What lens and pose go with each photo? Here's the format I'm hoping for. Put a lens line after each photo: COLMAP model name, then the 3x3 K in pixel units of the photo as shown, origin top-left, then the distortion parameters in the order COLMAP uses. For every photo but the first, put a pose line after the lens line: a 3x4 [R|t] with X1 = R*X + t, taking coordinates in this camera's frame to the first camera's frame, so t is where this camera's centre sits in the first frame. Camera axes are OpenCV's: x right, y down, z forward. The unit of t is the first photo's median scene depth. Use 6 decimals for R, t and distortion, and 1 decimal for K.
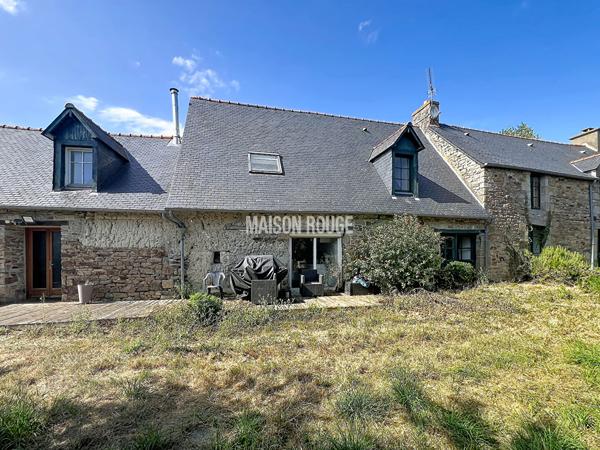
lens RADIAL K [[241.3, 0, 319.0], [0, 241.3, 243.1], [0, 0, 1]] dist [0.001488, 0.000467]
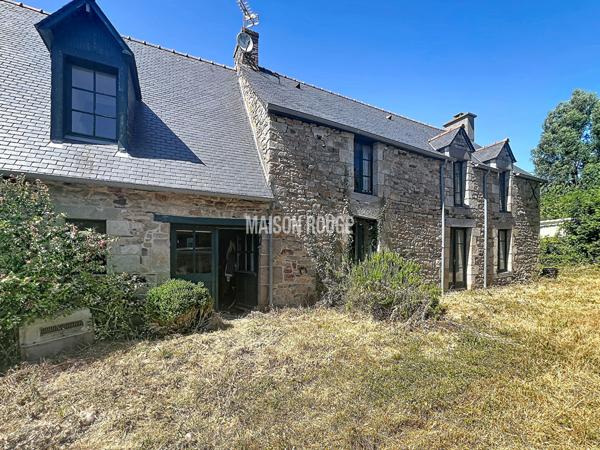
lens RADIAL K [[261.6, 0, 304.7], [0, 261.6, 250.7], [0, 0, 1]] dist [-0.000742, 0.001771]
pose [[0.976211, -0.000173, 0.216824, 0.600540], [-0.000426, 0.999996, 0.002716, 0.014828], [-0.216824, -0.002744, 0.976207, 0.347515]]
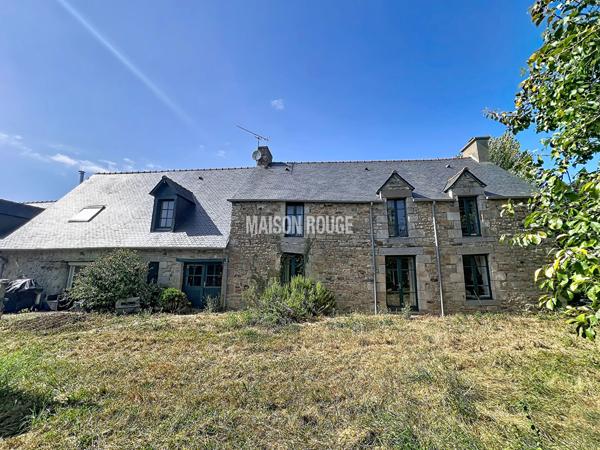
lens RADIAL K [[241.3, 0, 301.6], [0, 241.3, 225.9], [0, 0, 1]] dist [0.001488, 0.000467]
pose [[0.946489, -0.056866, -0.317687, 1.278740], [-0.003683, 0.982387, -0.186819, 0.001004], [0.322716, 0.177992, 0.929609, 0.076873]]
